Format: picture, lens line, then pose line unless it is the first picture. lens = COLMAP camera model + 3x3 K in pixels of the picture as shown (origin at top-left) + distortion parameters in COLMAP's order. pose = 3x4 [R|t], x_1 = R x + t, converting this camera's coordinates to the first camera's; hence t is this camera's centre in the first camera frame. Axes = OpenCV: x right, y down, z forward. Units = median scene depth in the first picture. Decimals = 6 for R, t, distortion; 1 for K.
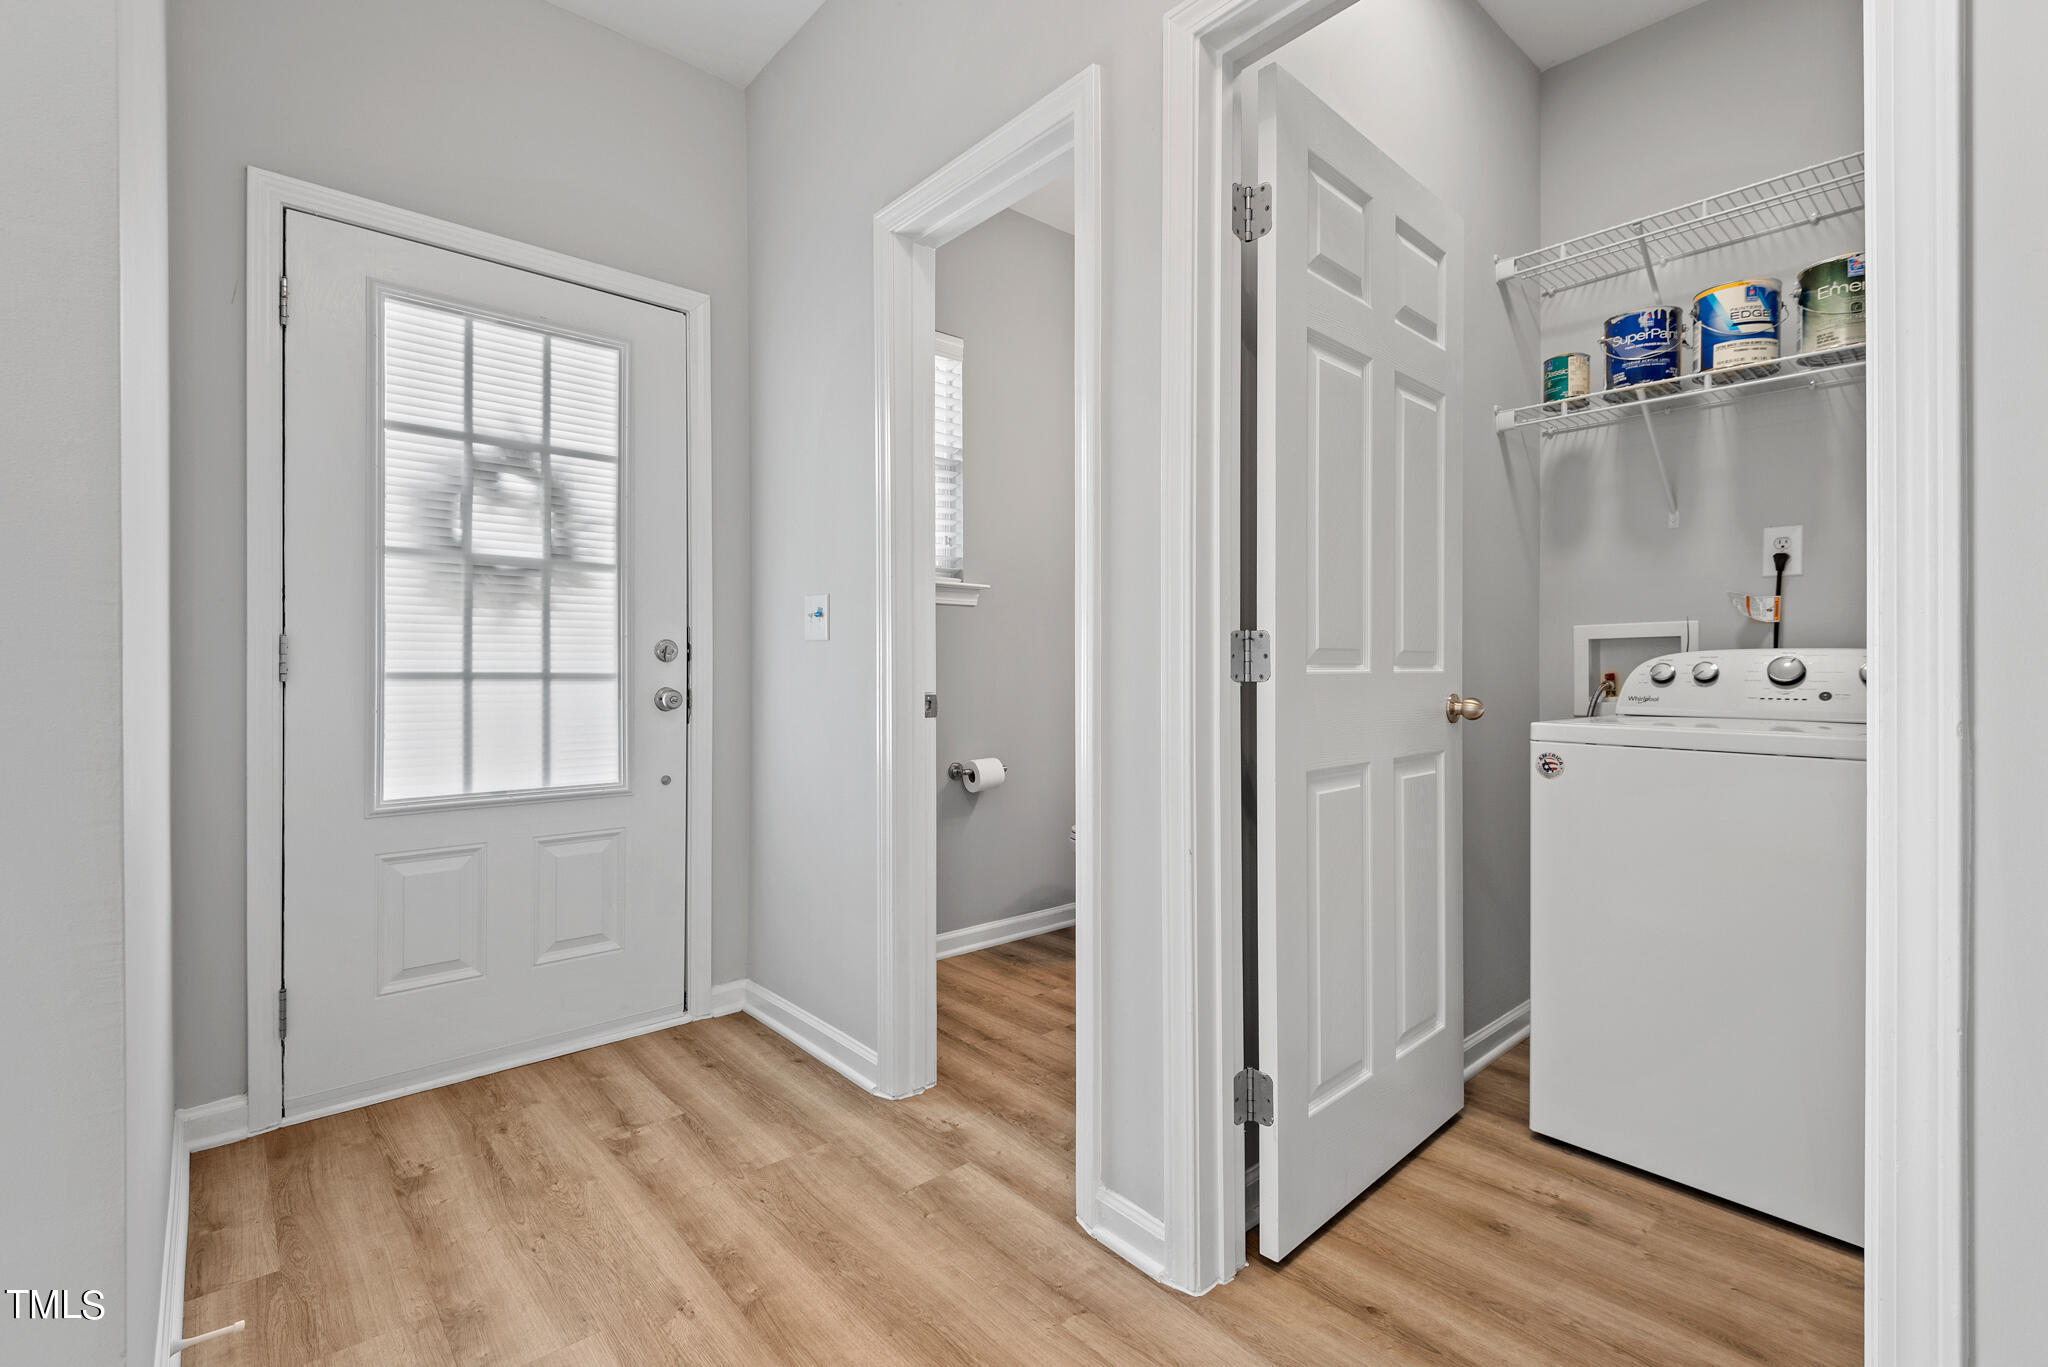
lens RADIAL K [[926.6, 0, 1012.2], [0, 926.6, 667.2], [0, 0, 1]] dist [0.027645, -0.011215]
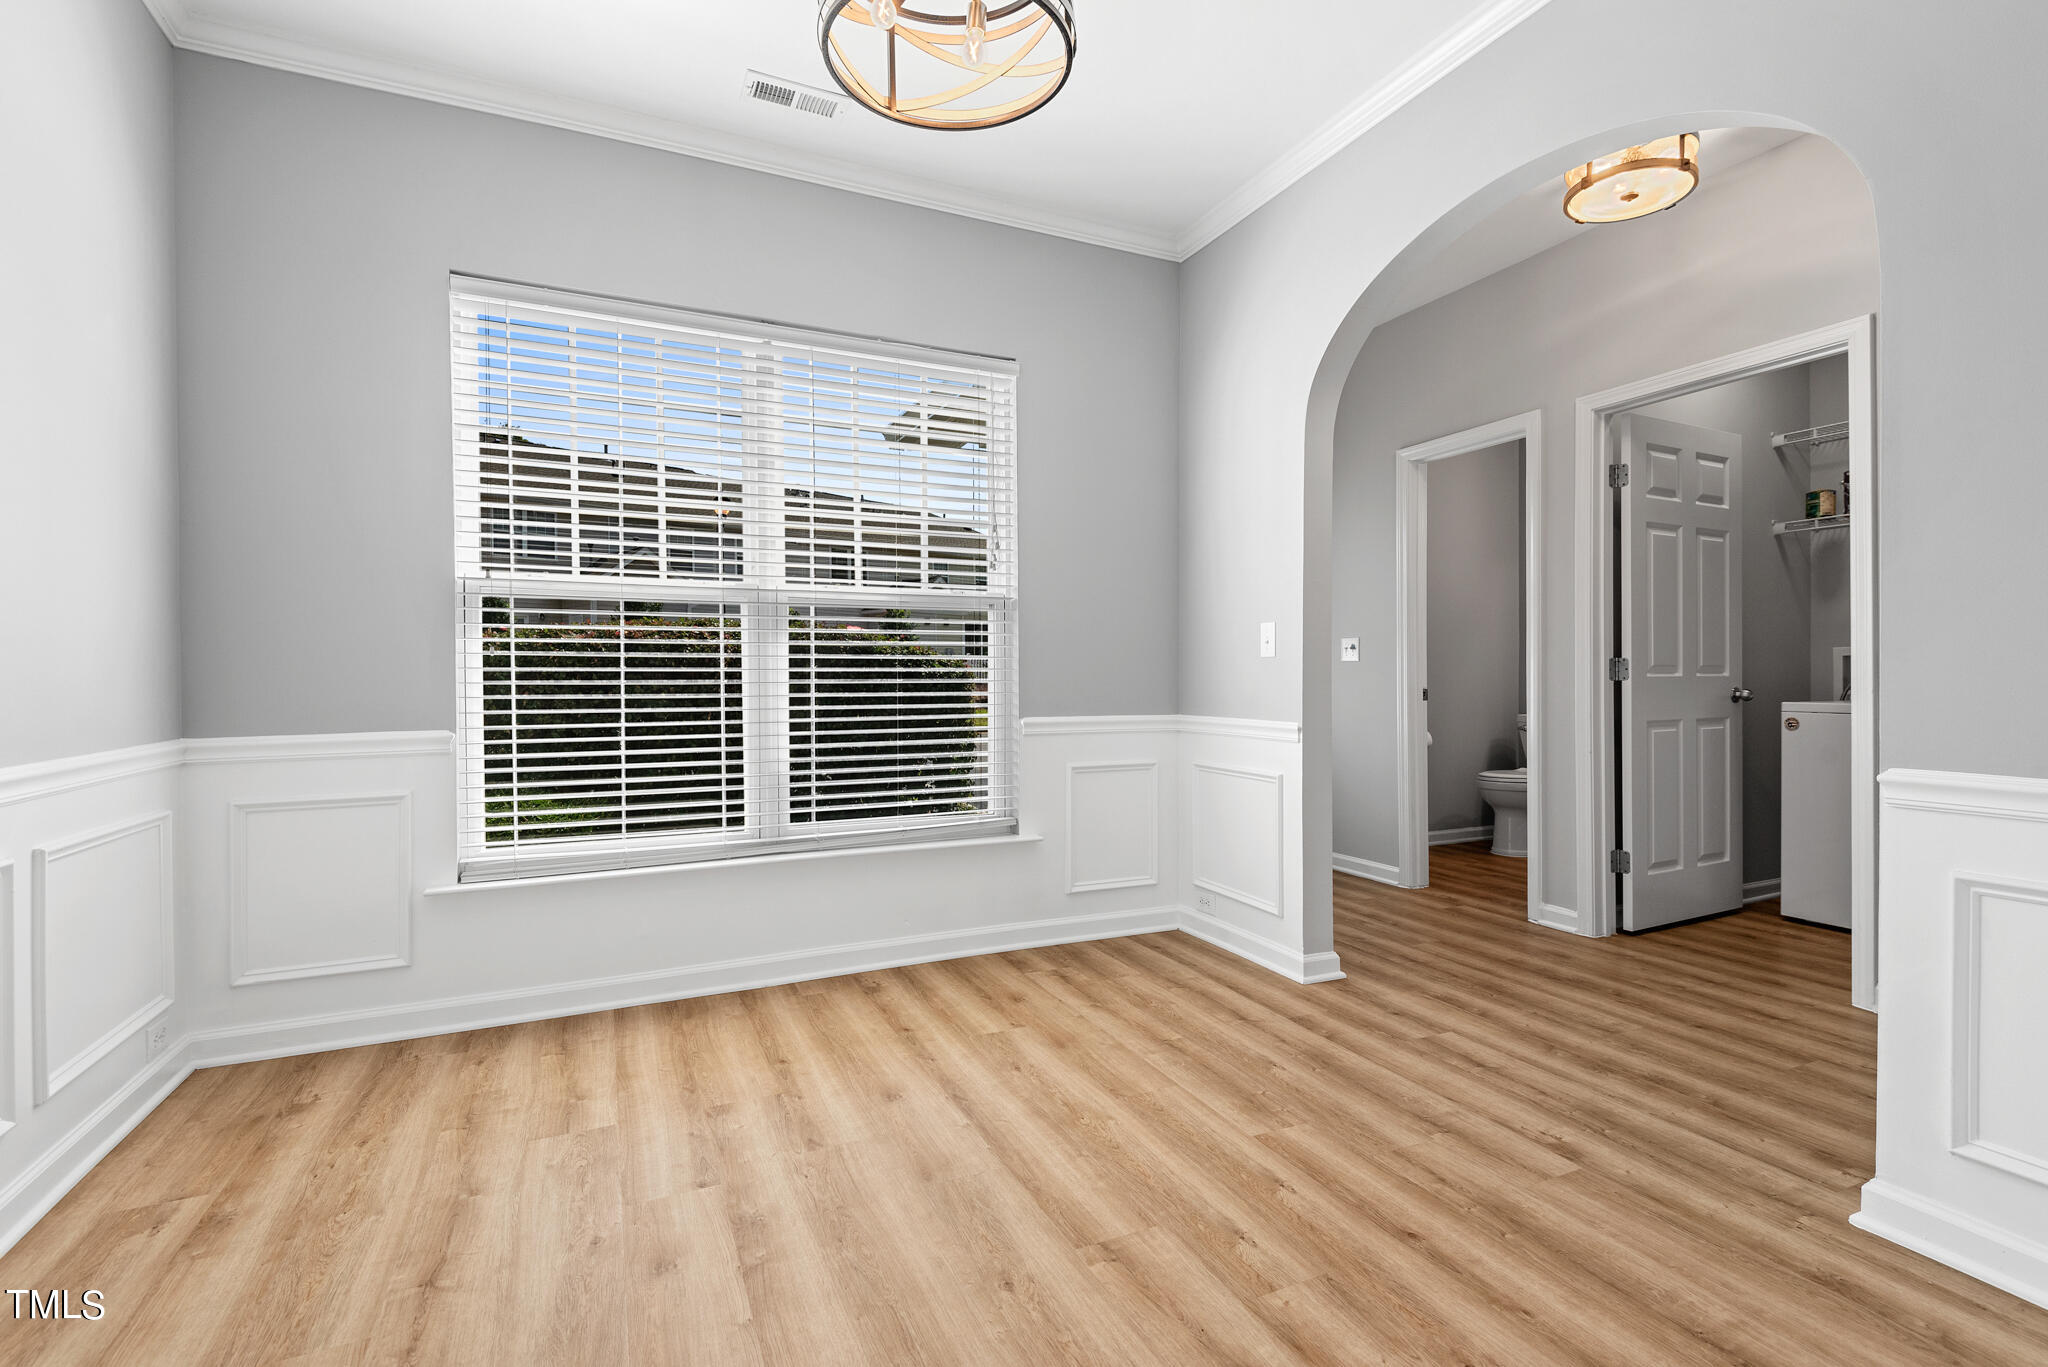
lens RADIAL K [[926.6, 0, 1020.5], [0, 926.6, 680.7], [0, 0, 1]] dist [0.027645, -0.011215]
pose [[0.961558, -0.004015, -0.274574, -0.478344], [0.005666, 0.999970, 0.005219, -0.003627], [0.274545, -0.006574, 0.961552, -1.470012]]
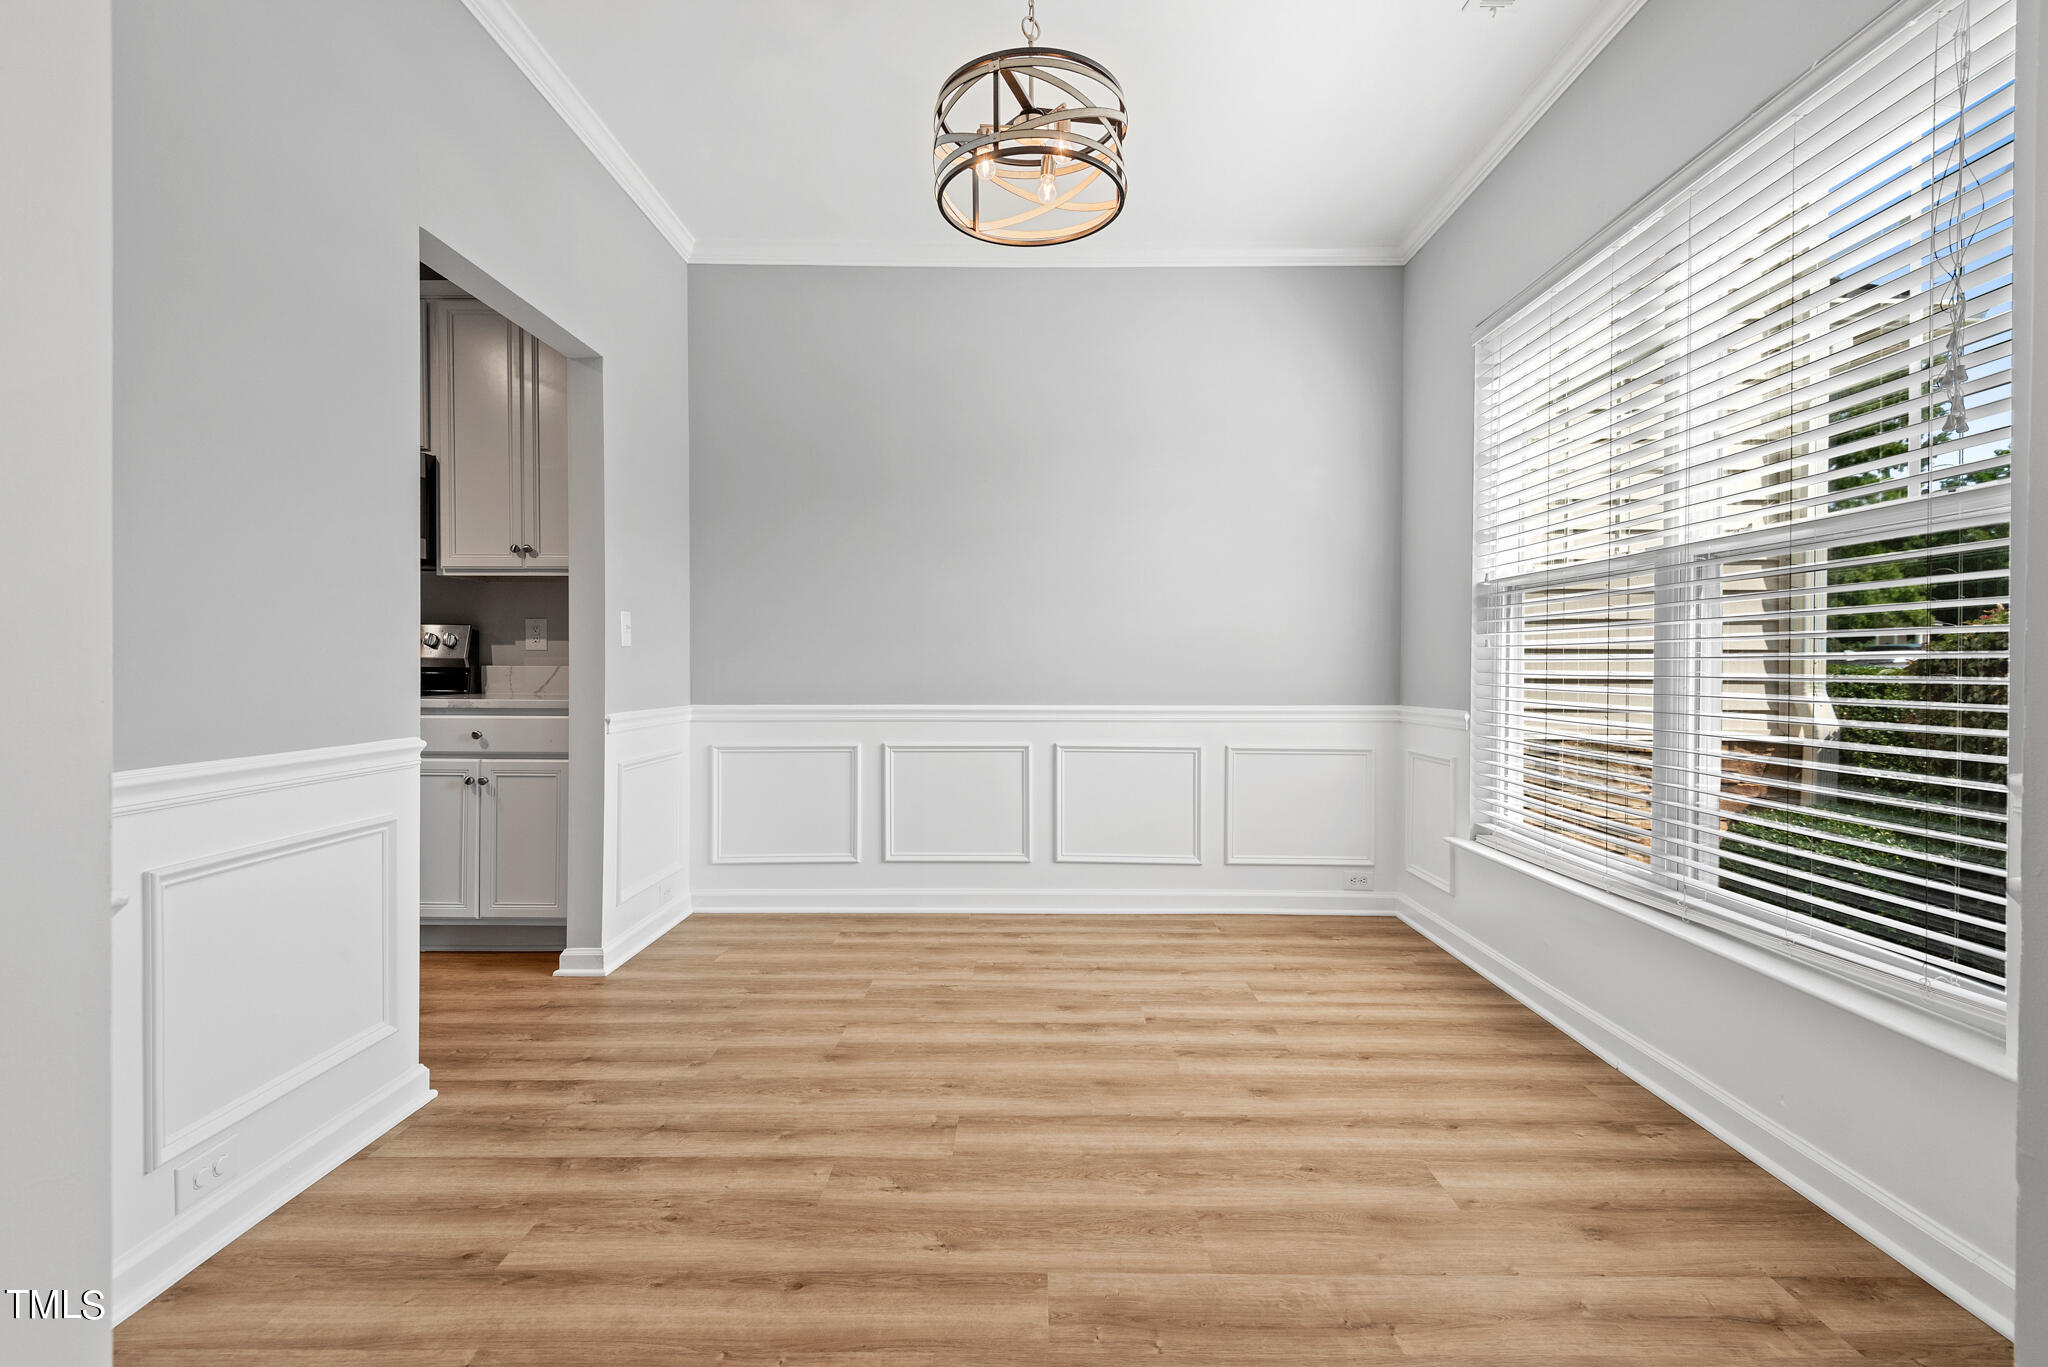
lens RADIAL K [[926.6, 0, 1028.1], [0, 926.6, 669.9], [0, 0, 1]] dist [0.027645, -0.011215]
pose [[-0.654610, -0.003051, -0.755960, 1.513019], [-0.005813, 0.999983, 0.000997, 0.013918], [0.755944, 0.005048, -0.654617, 4.023815]]
